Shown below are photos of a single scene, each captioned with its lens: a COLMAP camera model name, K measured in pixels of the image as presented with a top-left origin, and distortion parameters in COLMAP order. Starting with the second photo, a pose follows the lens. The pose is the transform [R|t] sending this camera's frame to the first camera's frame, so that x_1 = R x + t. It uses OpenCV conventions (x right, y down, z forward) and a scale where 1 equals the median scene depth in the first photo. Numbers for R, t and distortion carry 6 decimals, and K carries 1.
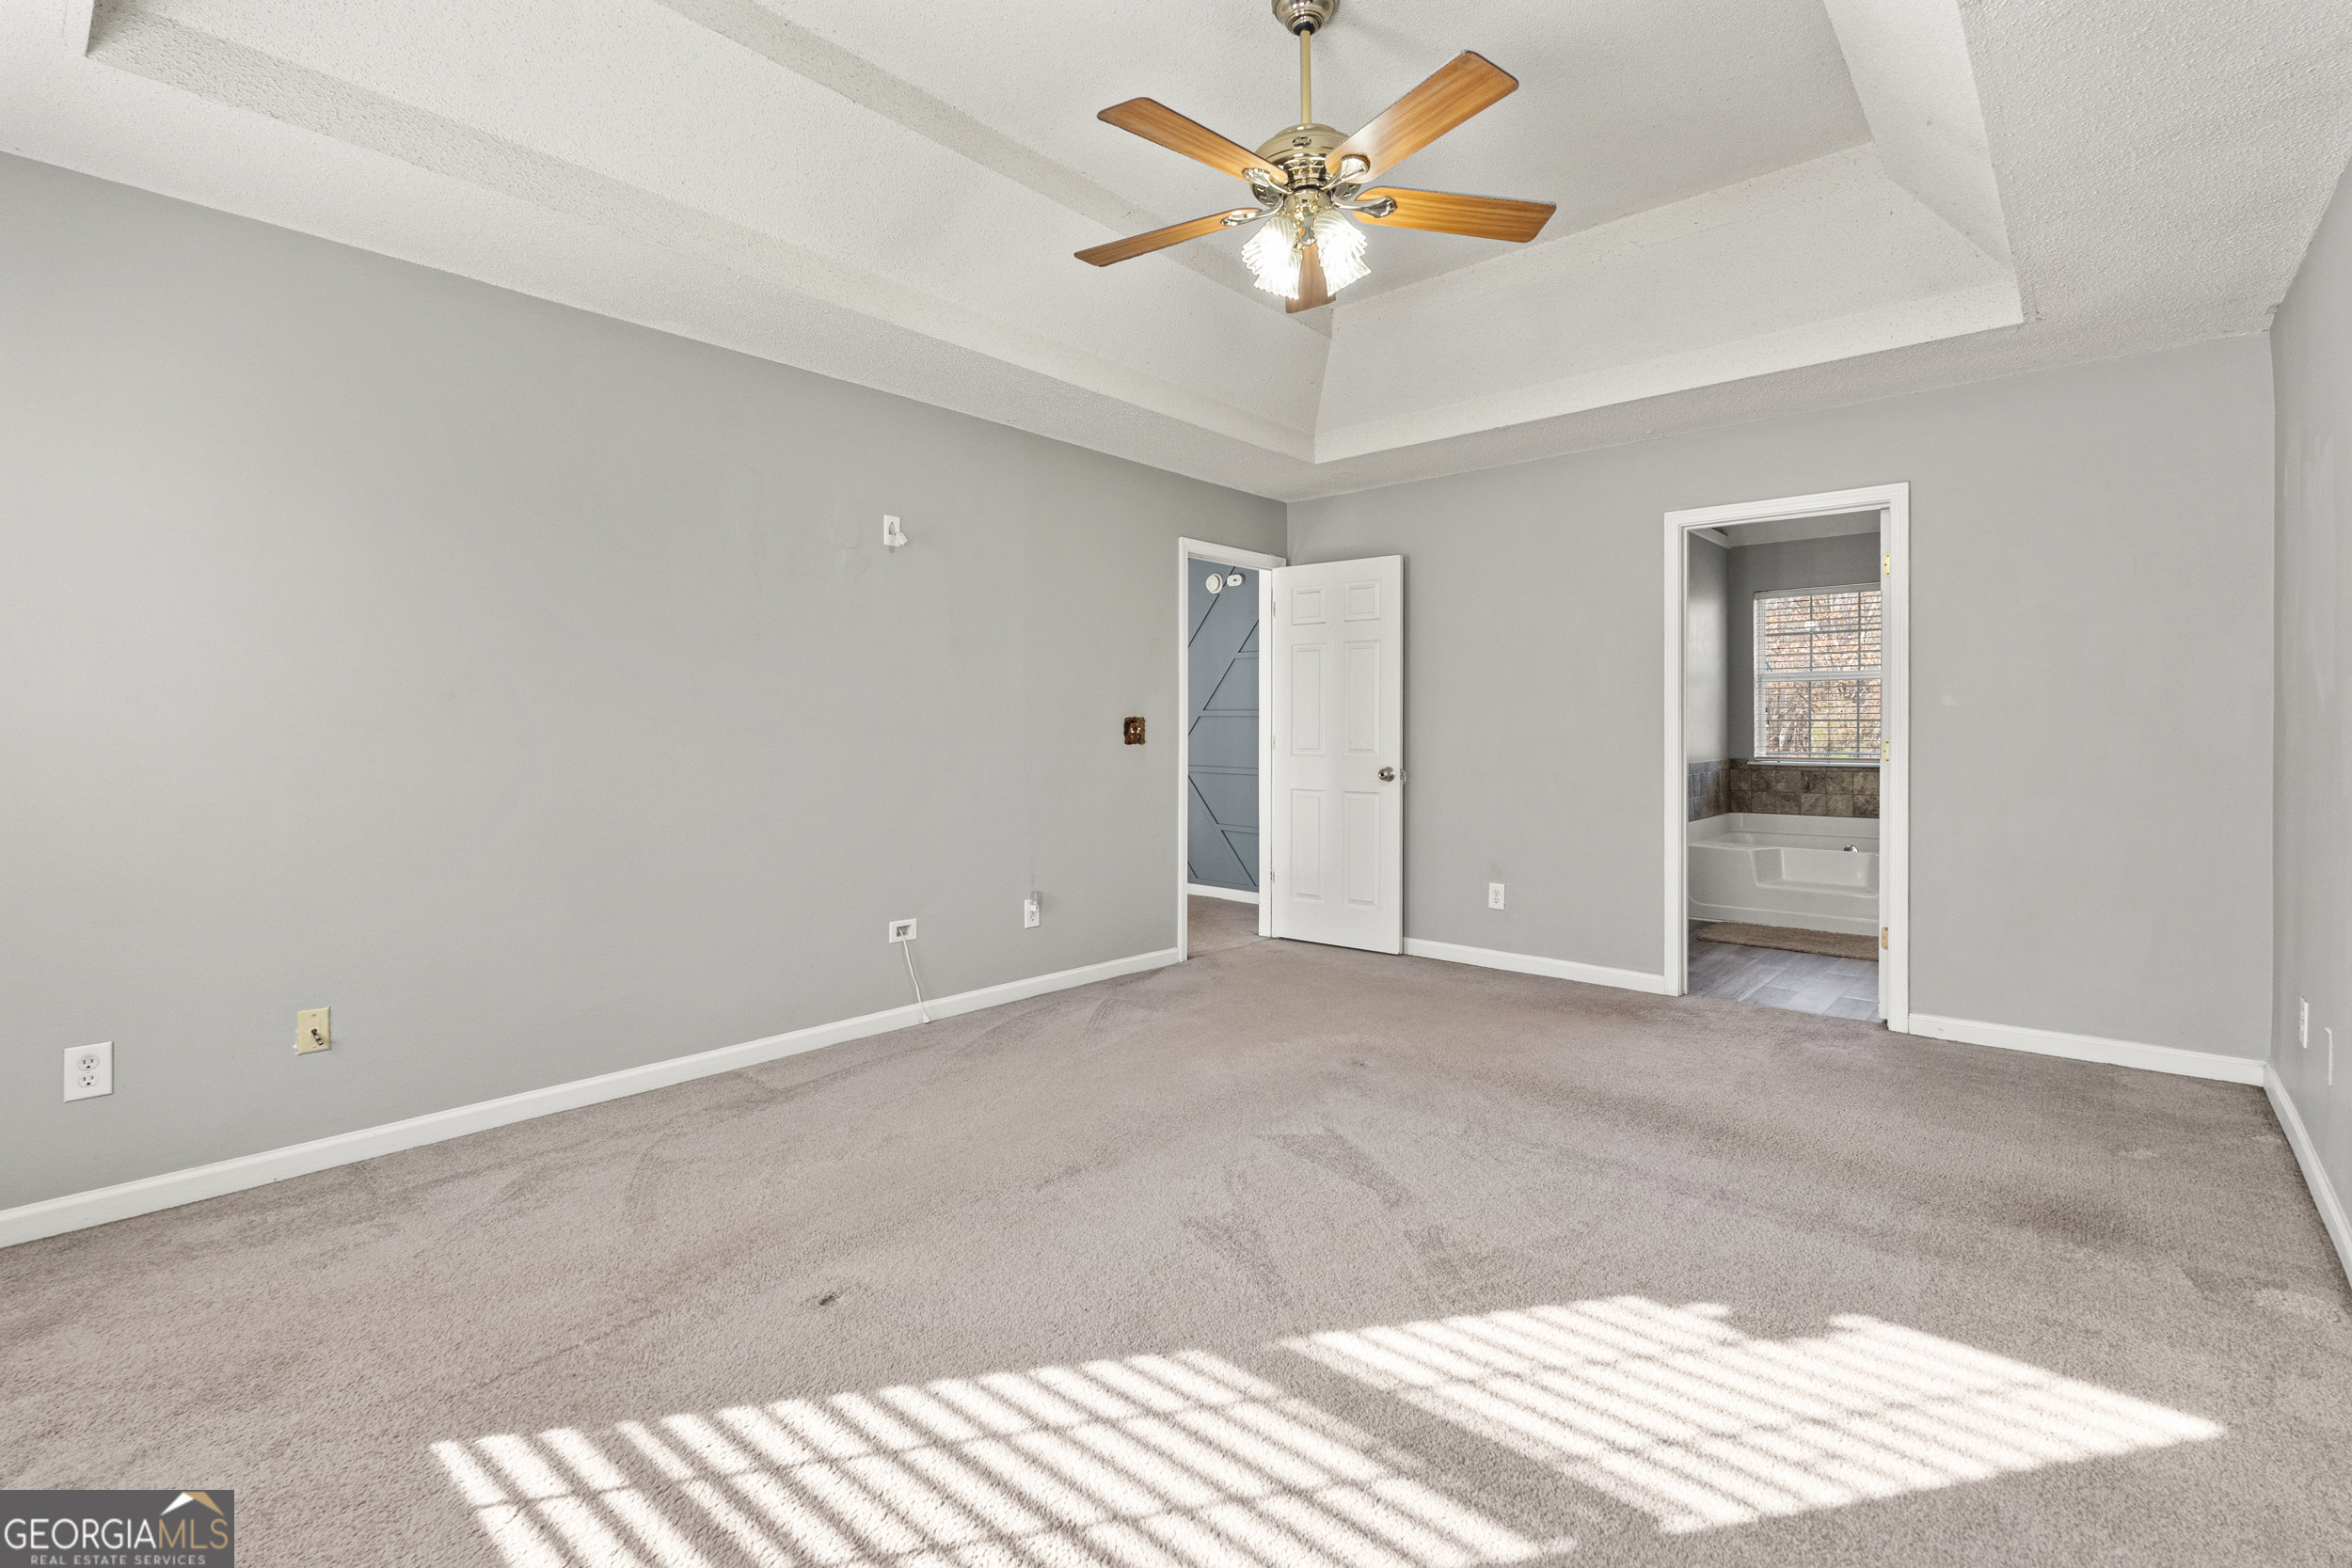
lens RADIAL K [[1077.3, 0, 1178.5], [0, 1077.3, 721.0], [0, 0, 1]] dist [0.000851, 0.000284]
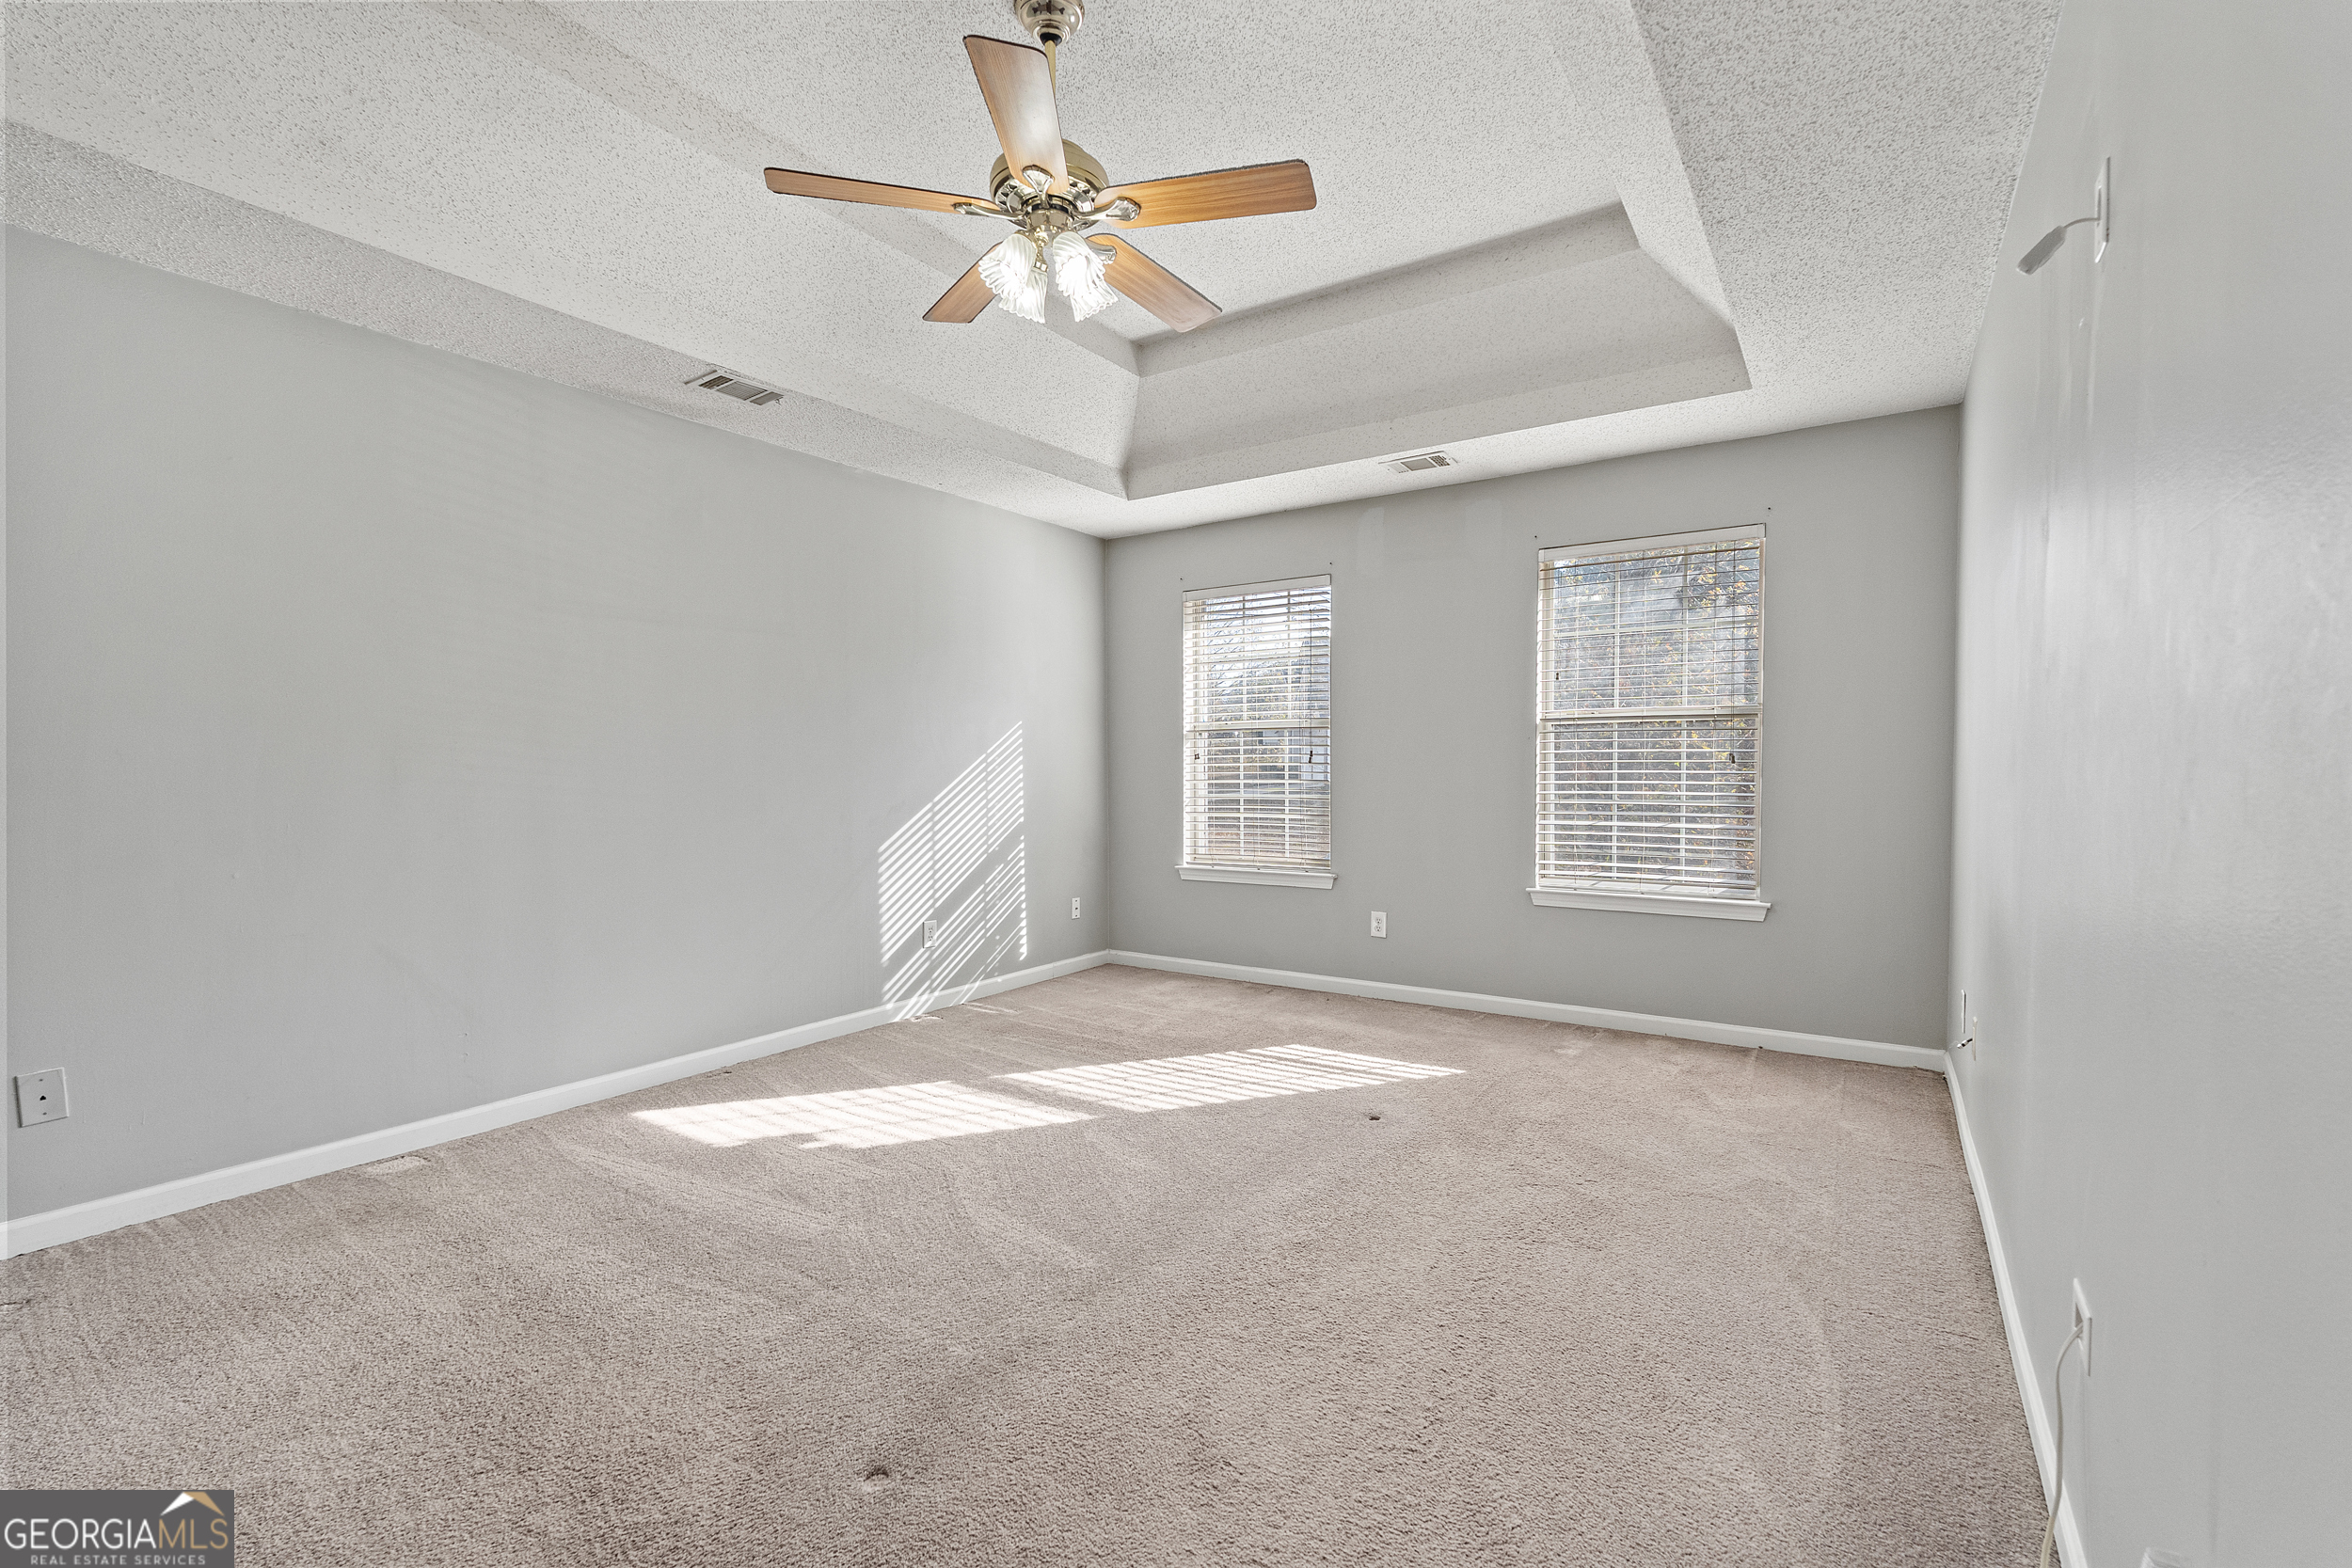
lens RADIAL K [[1045.1, 0, 1176.0], [0, 1045.1, 784.0], [0, 0, 1]] dist [-0.001637, -0.000074]
pose [[-0.992692, 0.002496, -0.120648, 0.174169], [0.000208, 0.999820, 0.018977, 0.003067], [0.120674, 0.018813, -0.992514, 2.765698]]
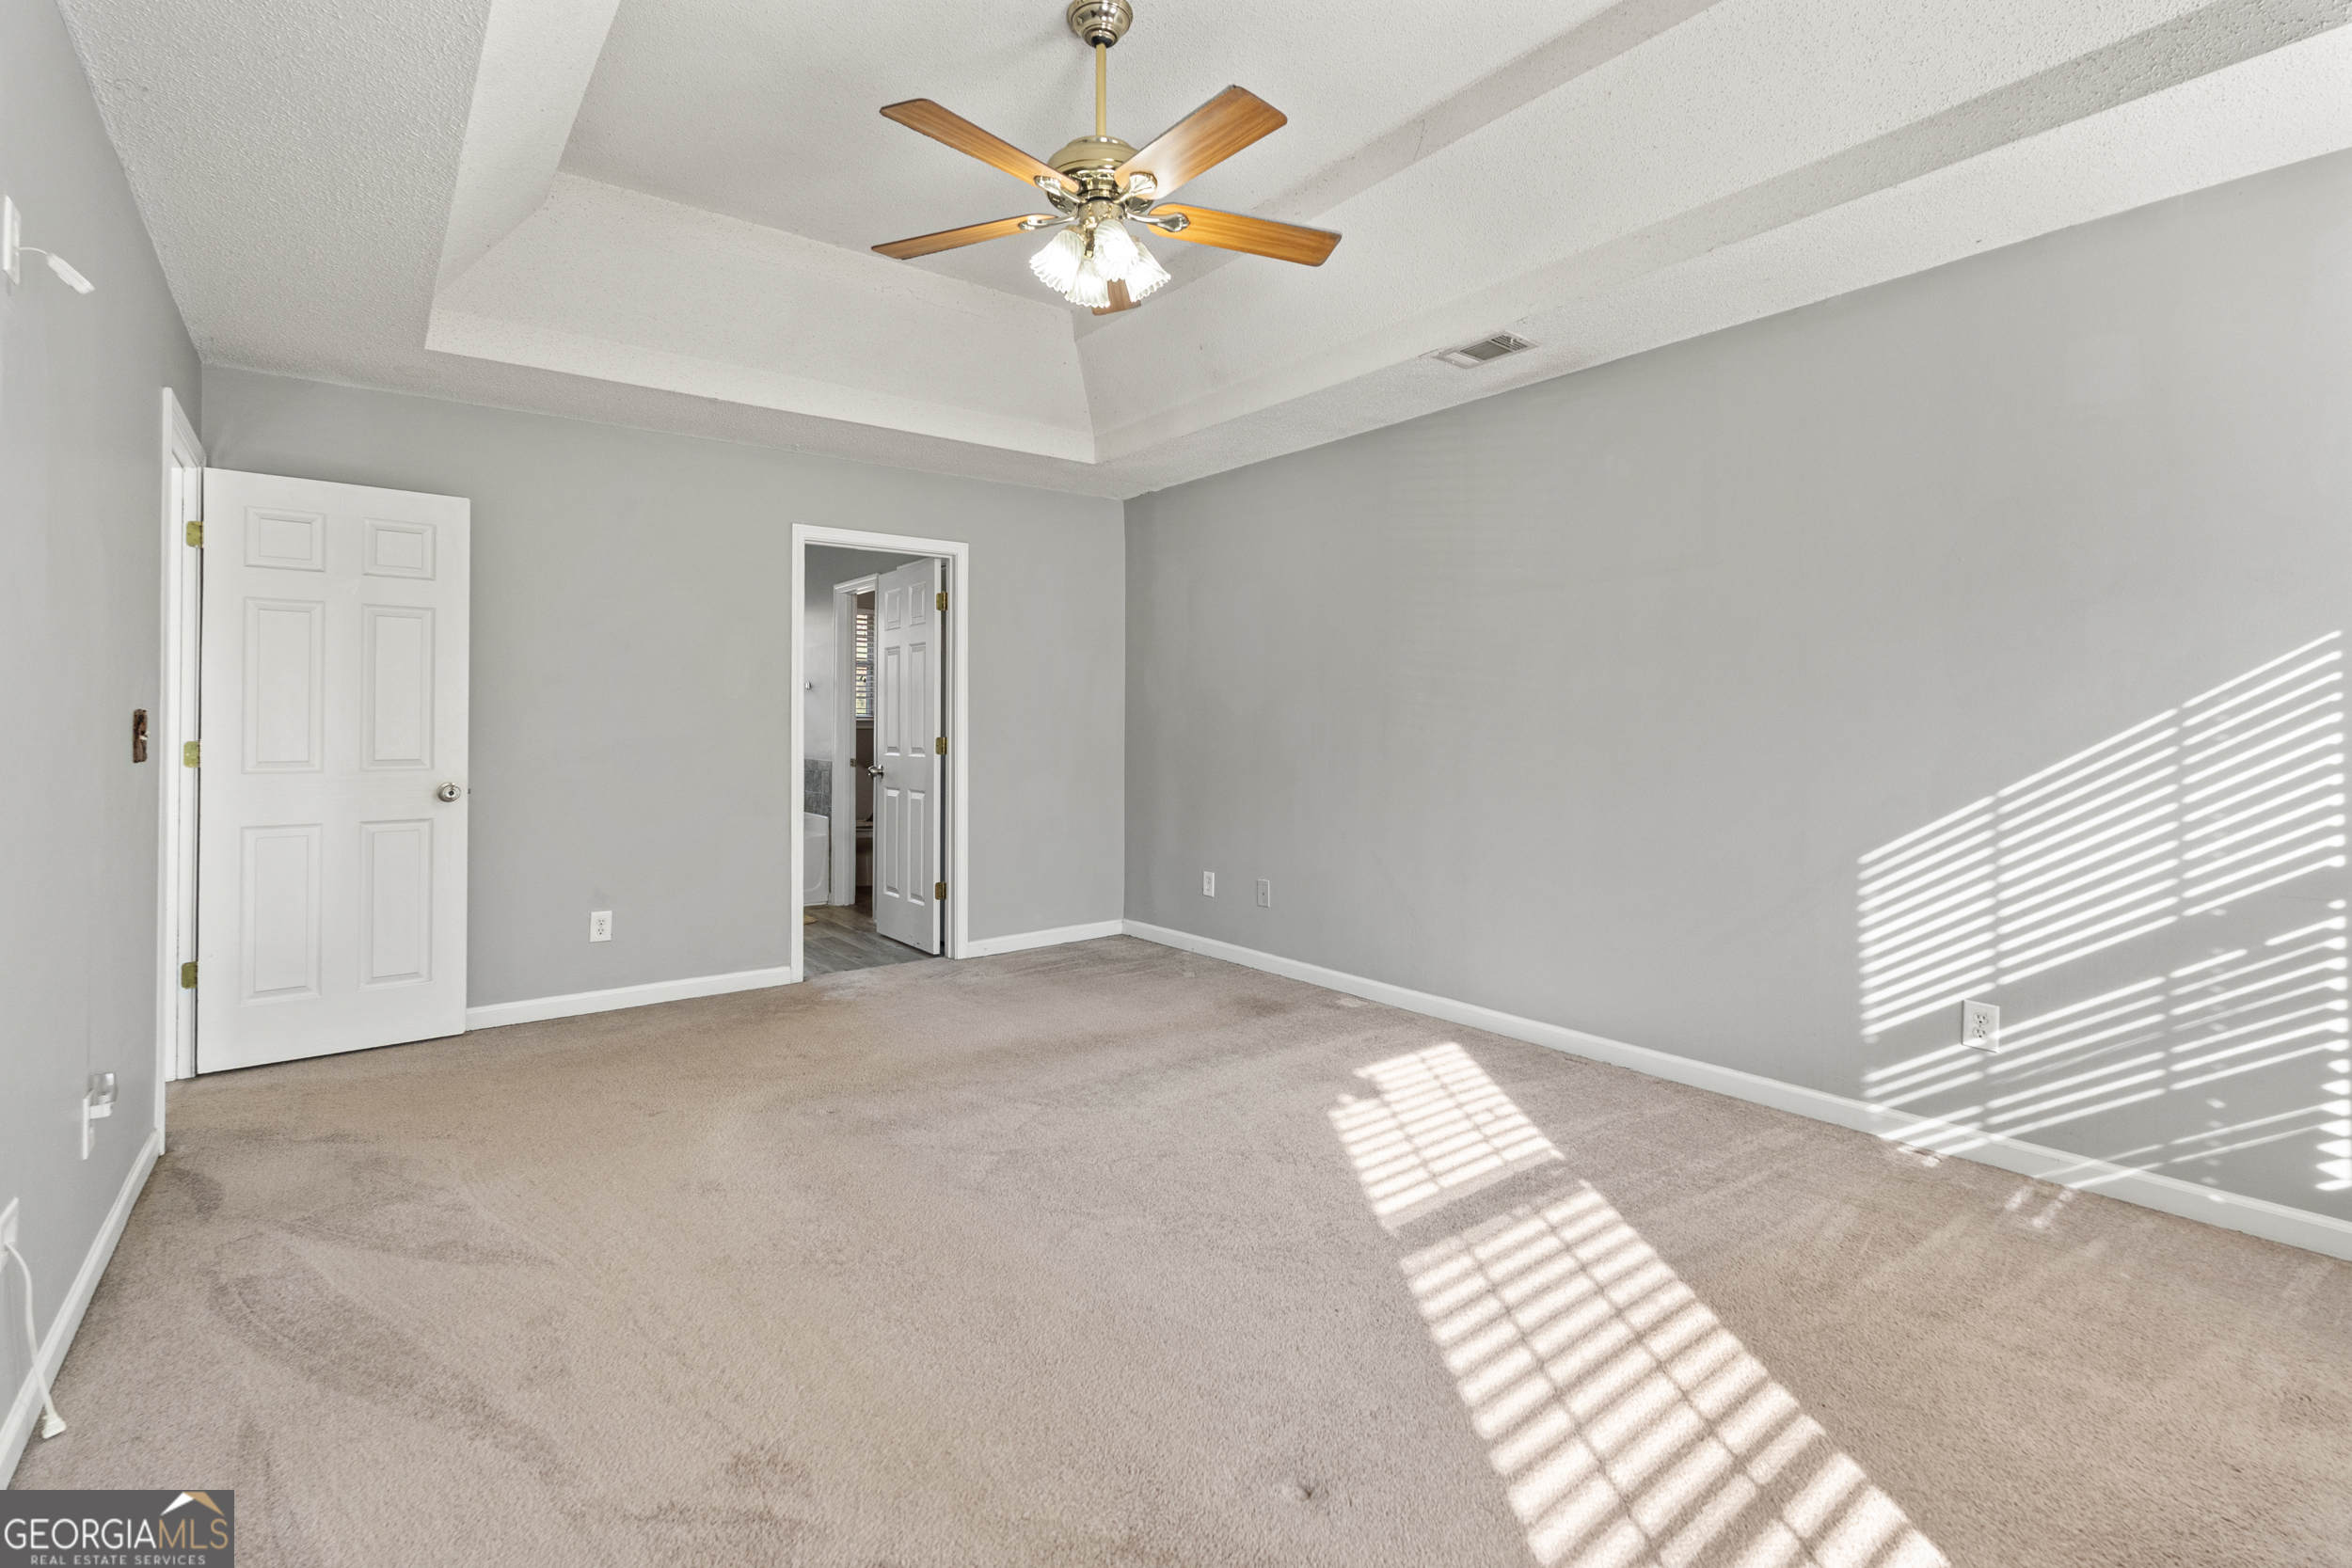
lens RADIAL K [[1064.6, 0, 1180.9], [0, 1064.6, 712.7], [0, 0, 1]] dist [-0.000384, 0.000133]
pose [[0.189885, 0.009884, 0.981757, -1.186231], [-0.004943, 0.999946, -0.009111, -0.002983], [-0.981794, -0.003123, 0.189924, 1.031278]]
